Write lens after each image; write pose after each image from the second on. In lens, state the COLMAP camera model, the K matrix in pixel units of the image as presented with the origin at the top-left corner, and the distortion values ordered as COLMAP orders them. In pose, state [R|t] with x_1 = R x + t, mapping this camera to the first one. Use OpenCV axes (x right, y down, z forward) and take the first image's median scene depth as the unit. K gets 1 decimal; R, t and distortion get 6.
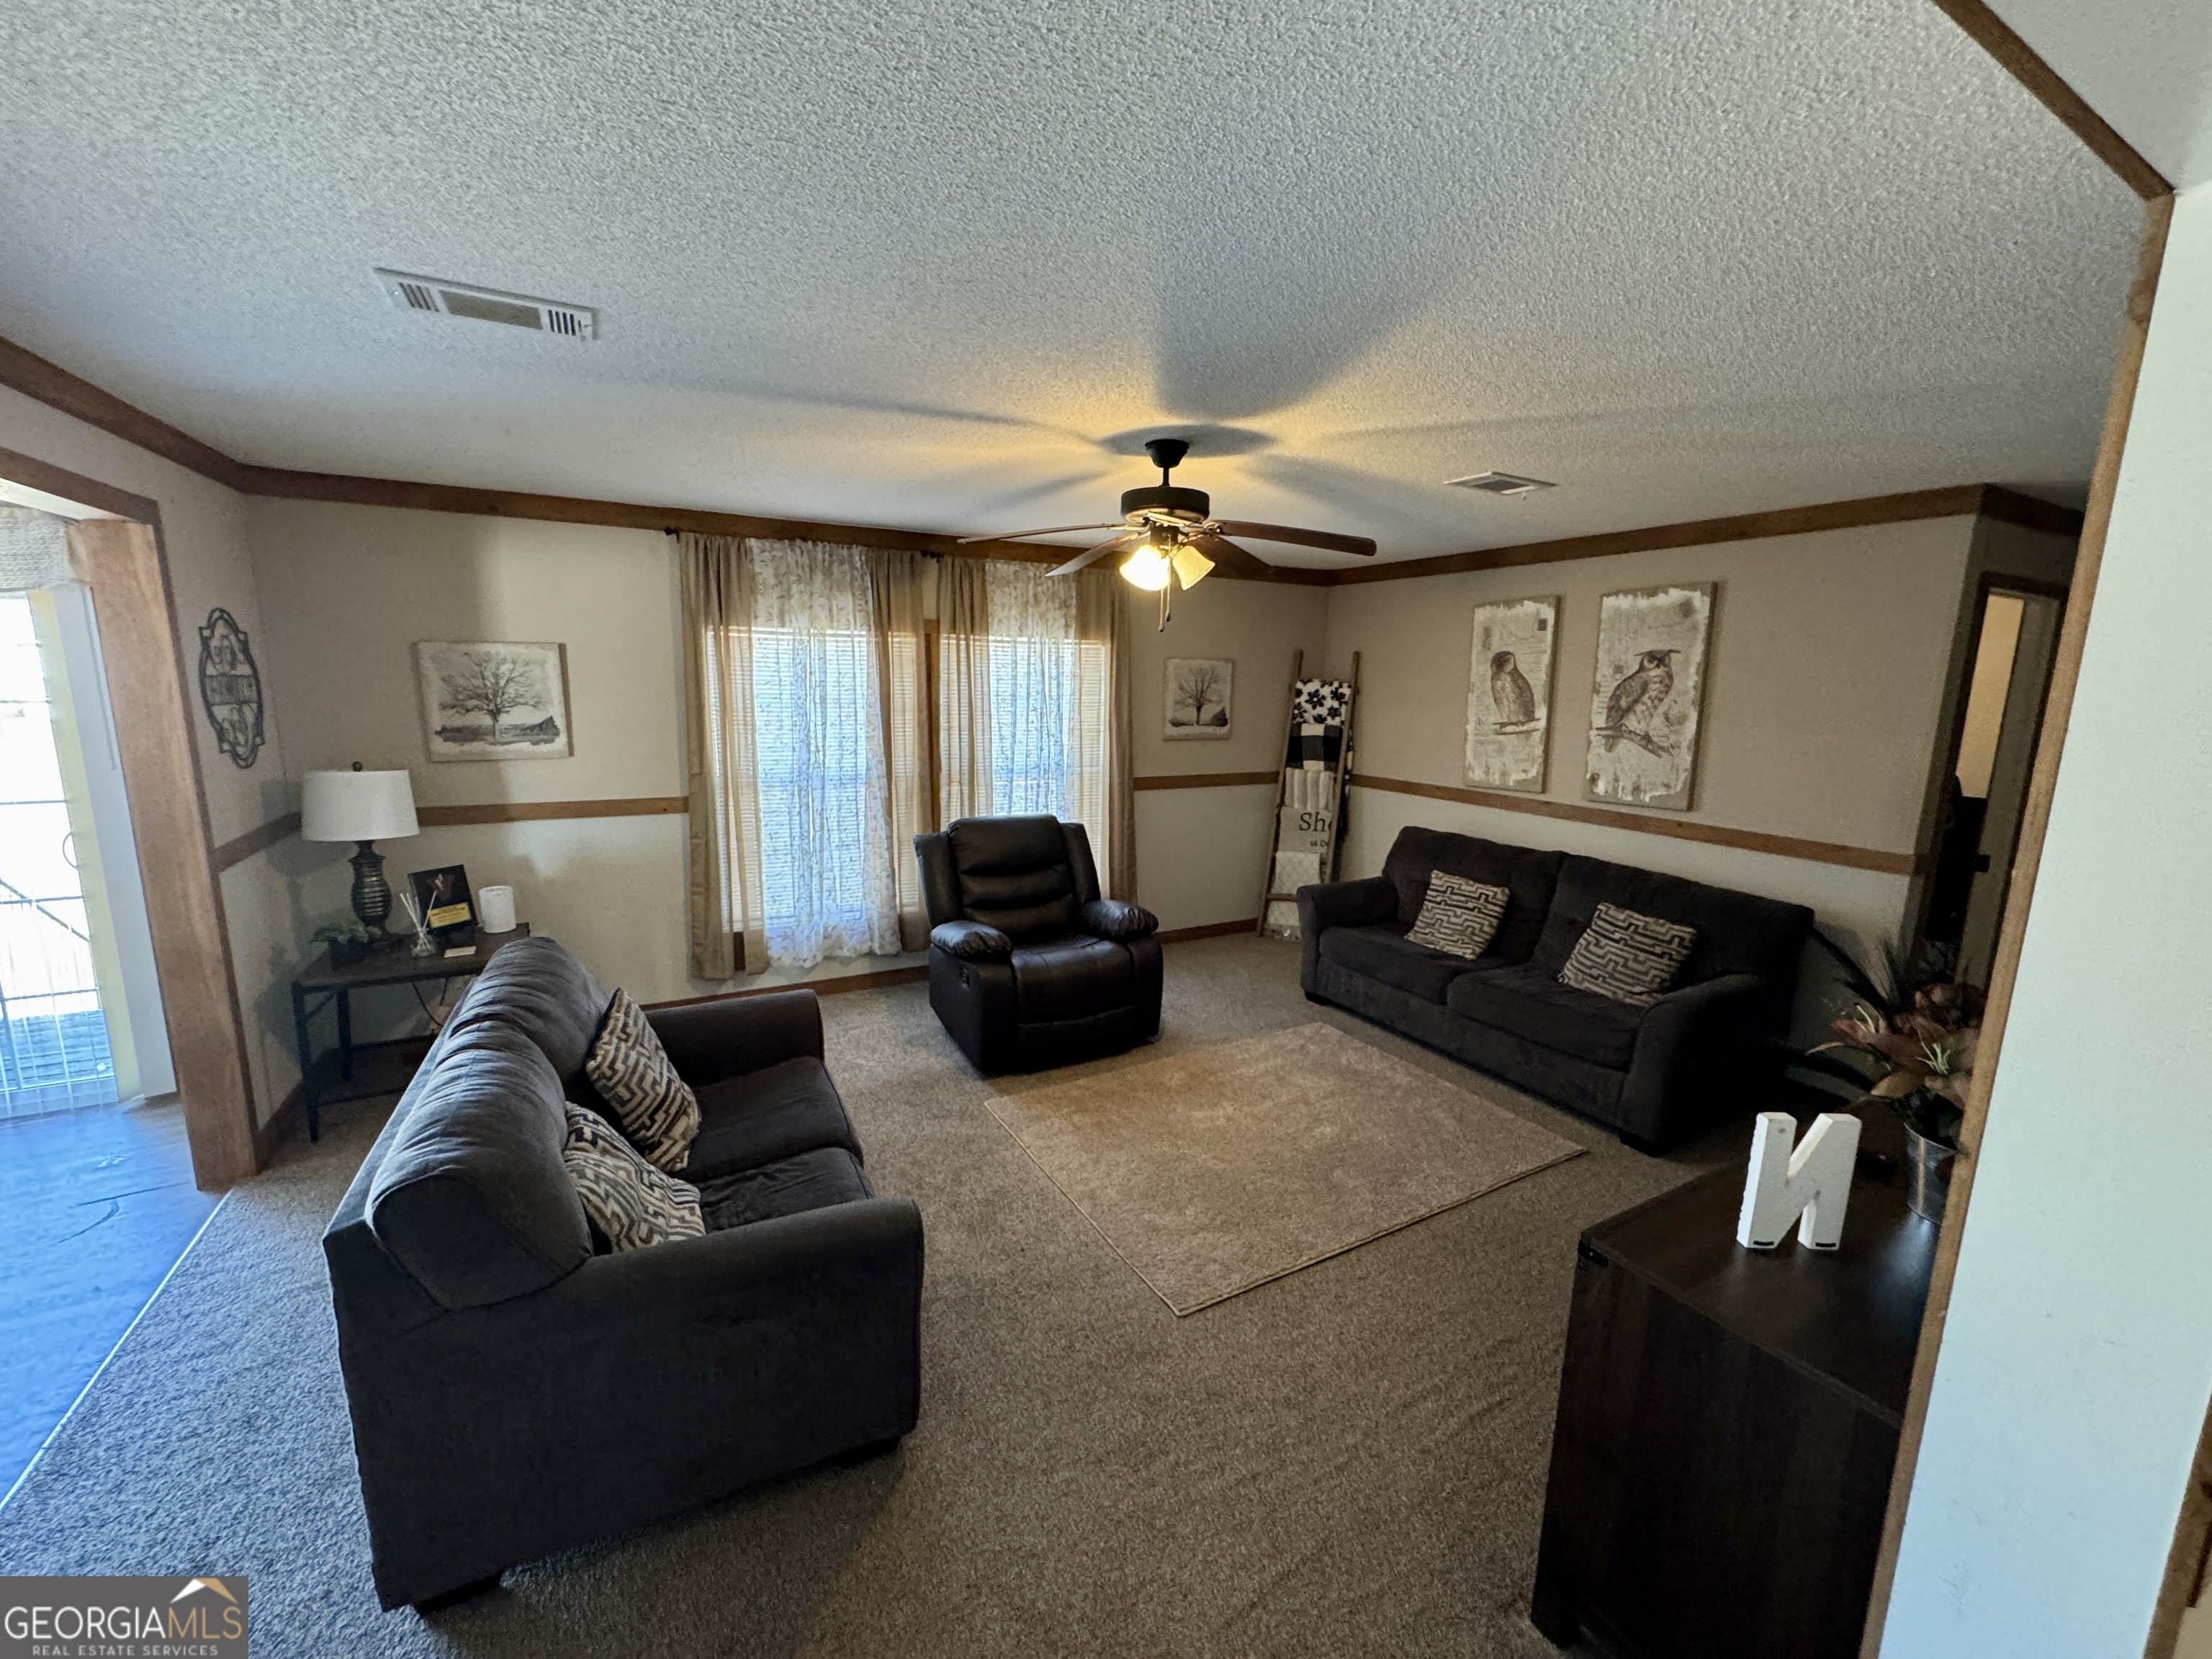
lens RADIAL K [[882.5, 0, 1109.6], [0, 882.5, 828.4], [0, 0, 1]] dist [-0.001144, 0.000396]
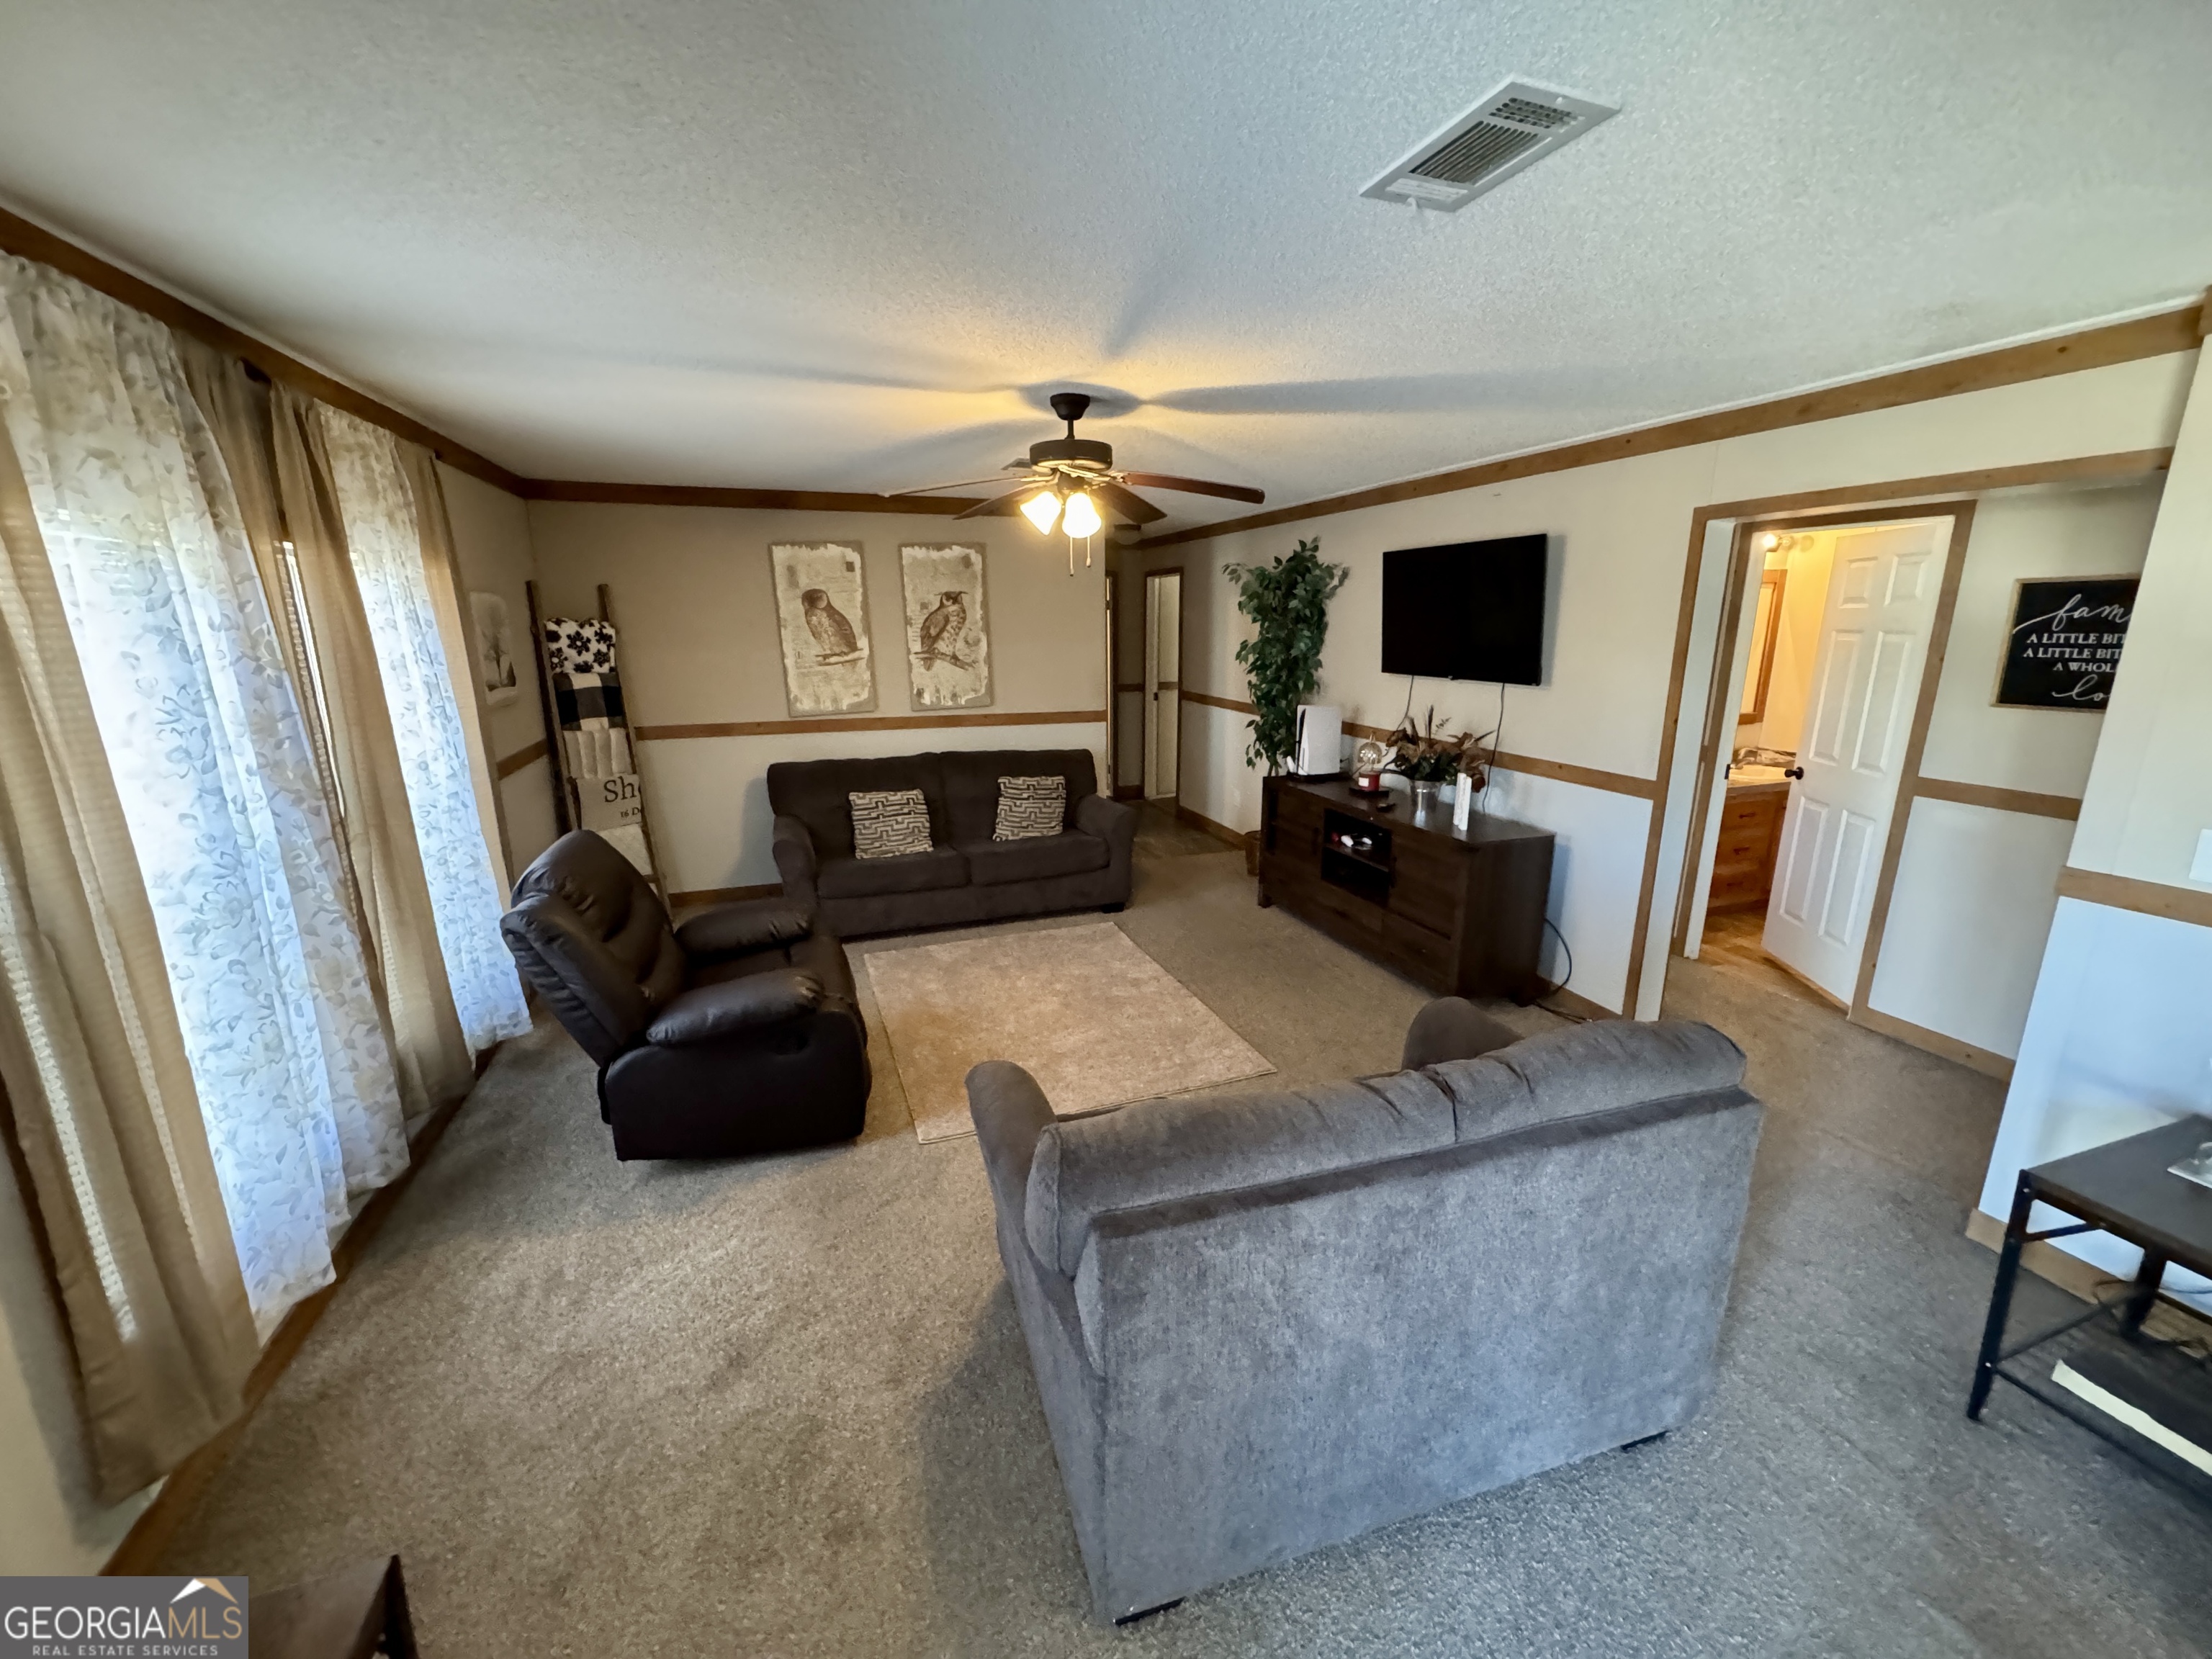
lens RADIAL K [[882.5, 0, 1109.6], [0, 882.5, 828.4], [0, 0, 1]] dist [-0.001144, 0.000396]
pose [[0.167488, -0.243902, 0.955228, -0.669151], [0.173410, 0.961096, 0.214995, -0.094502], [-0.970503, 0.129637, 0.203267, 0.498889]]
